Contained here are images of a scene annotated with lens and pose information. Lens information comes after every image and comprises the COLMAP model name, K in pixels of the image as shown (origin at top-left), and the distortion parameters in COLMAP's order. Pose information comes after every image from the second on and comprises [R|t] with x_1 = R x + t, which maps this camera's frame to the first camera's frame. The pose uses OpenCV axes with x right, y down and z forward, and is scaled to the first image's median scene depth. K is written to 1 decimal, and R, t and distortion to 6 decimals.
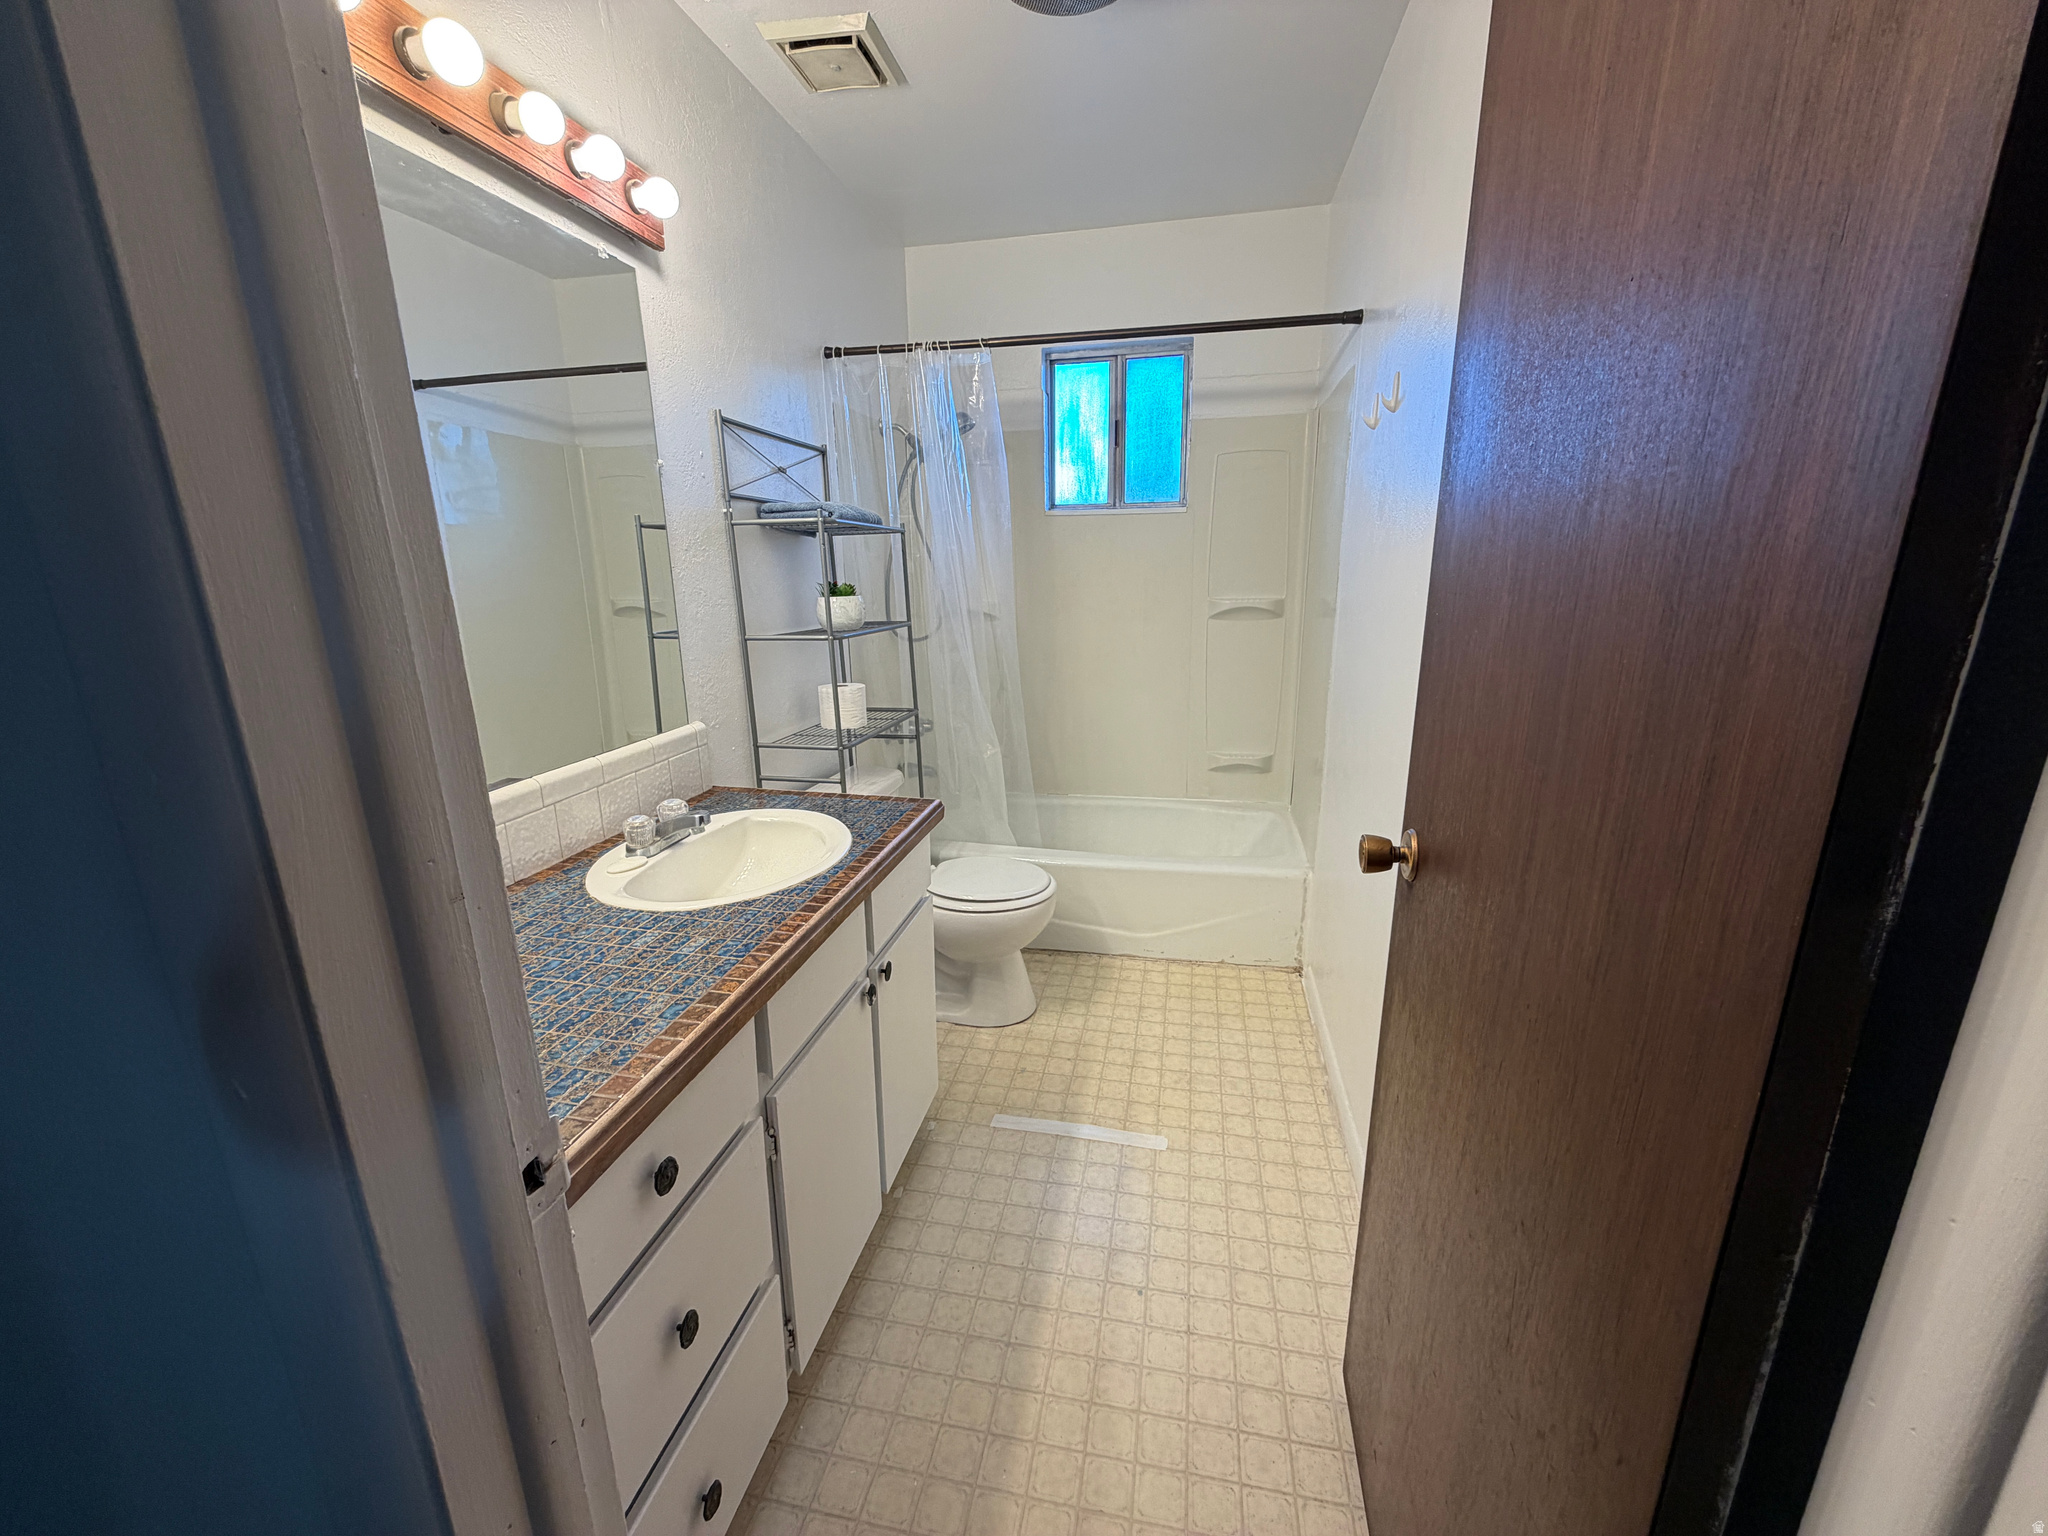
lens RADIAL K [[815.9, 0, 1018.0], [0, 815.9, 771.3], [0, 0, 1]] dist [0.000611, 0.000421]
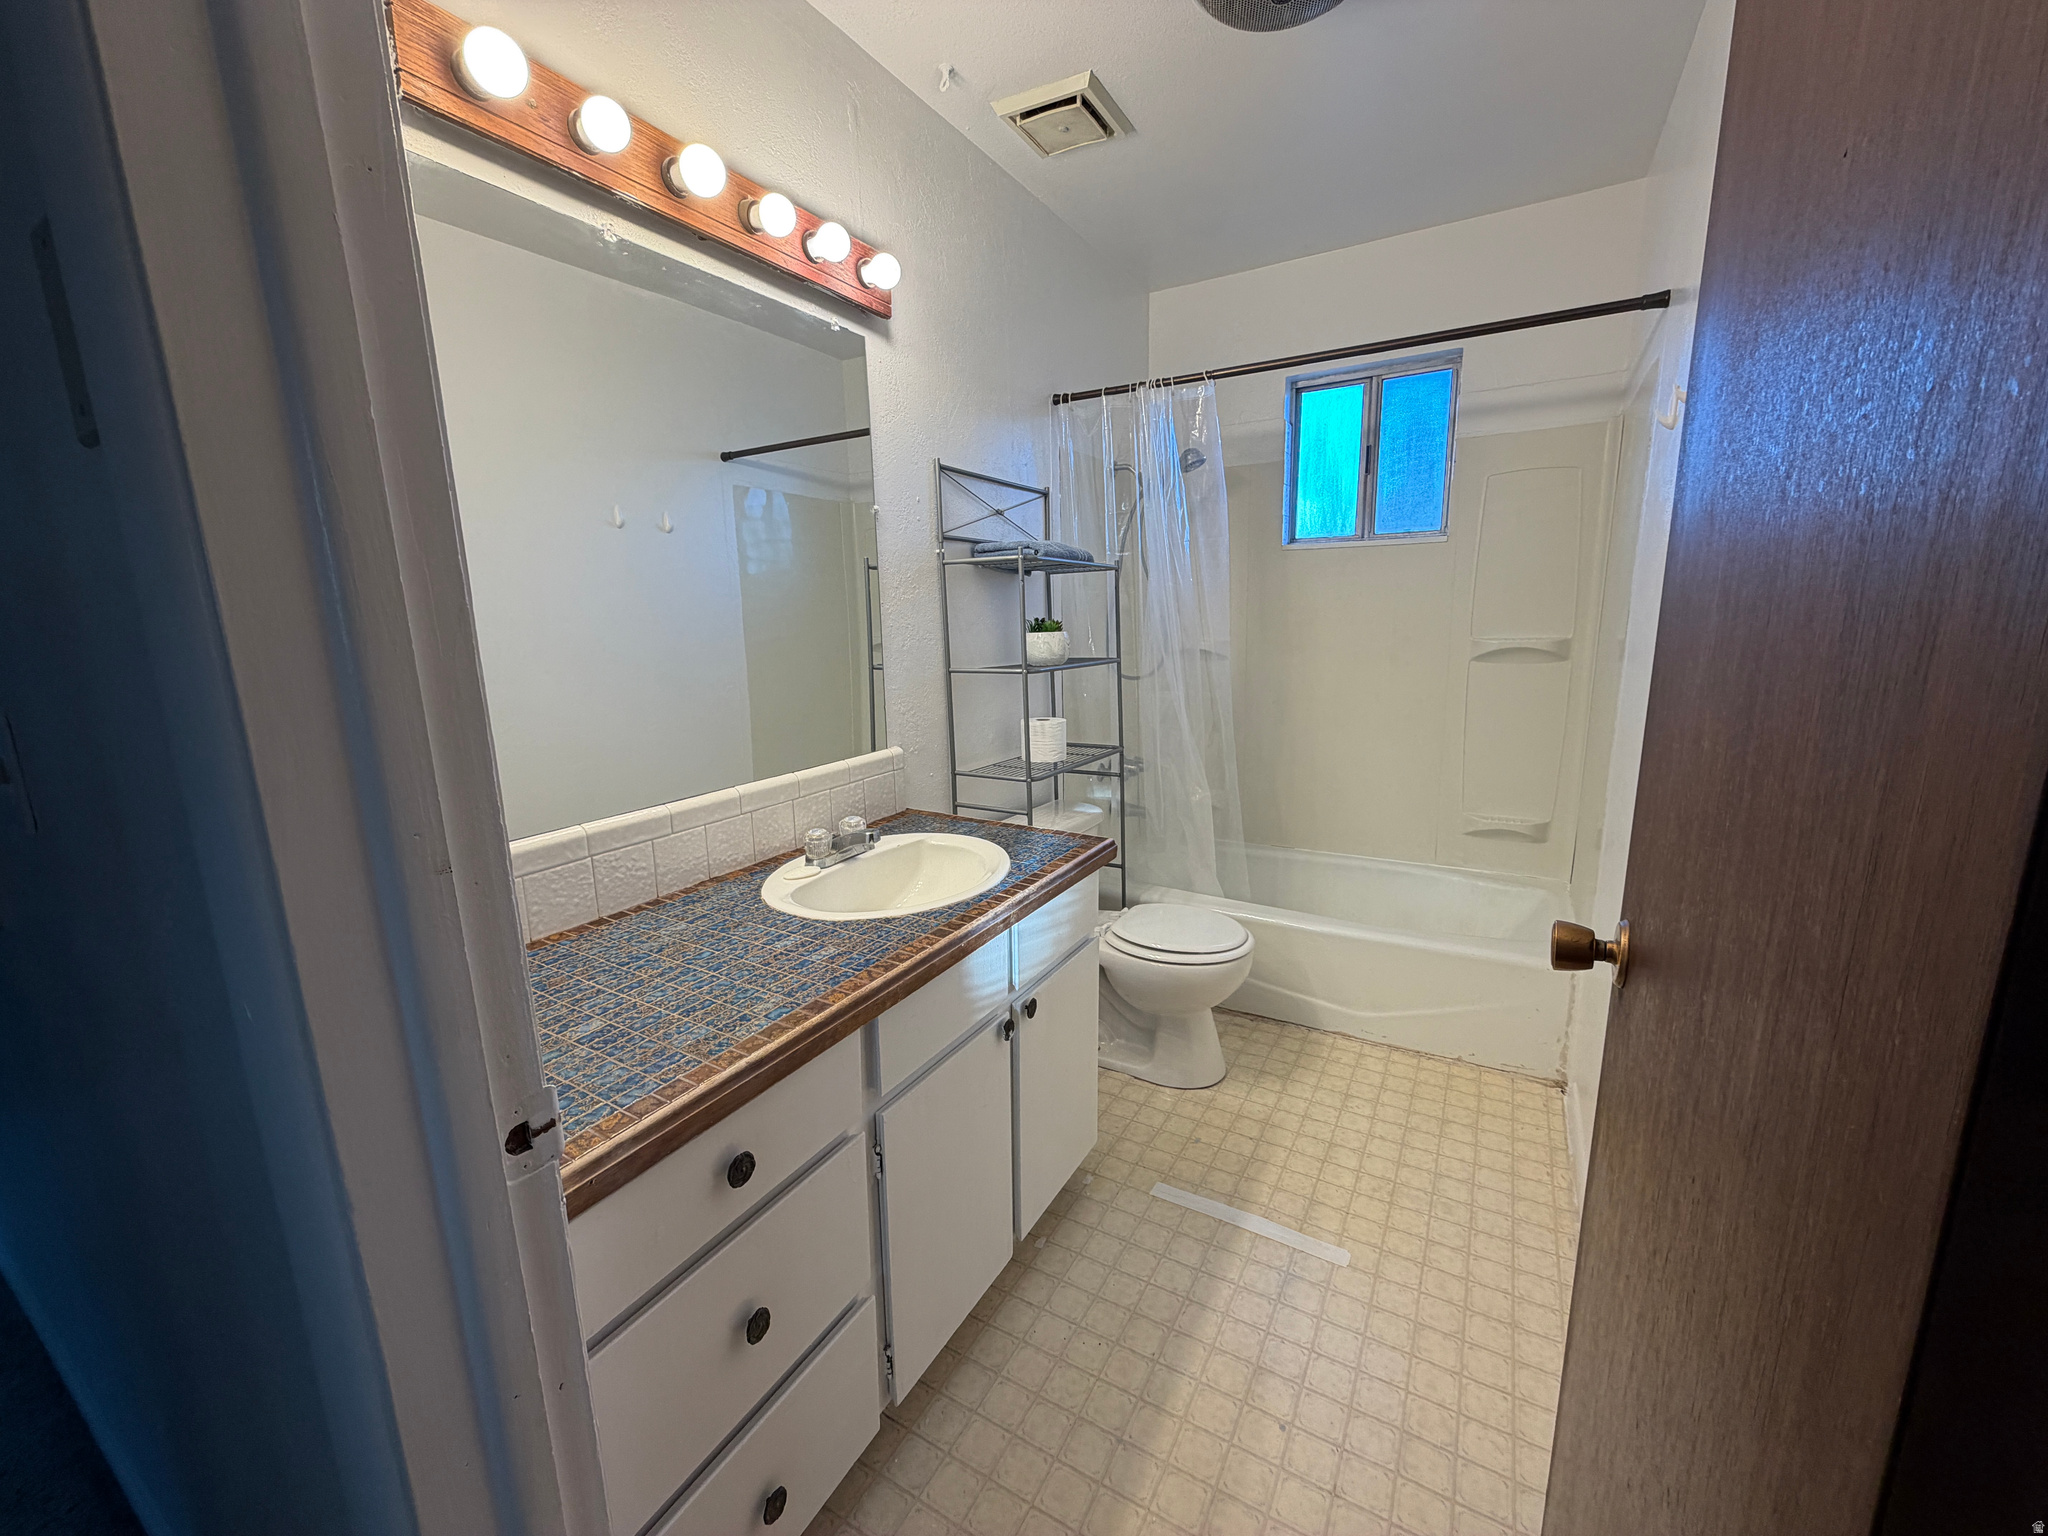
lens RADIAL K [[815.9, 0, 1023.0], [0, 815.9, 771.4], [0, 0, 1]] dist [0.000611, 0.000421]
pose [[0.946752, 0.056136, -0.317034, 0.105457], [-0.072469, 0.996570, -0.039953, 0.001599], [0.313703, 0.060801, 0.947572, 0.045440]]
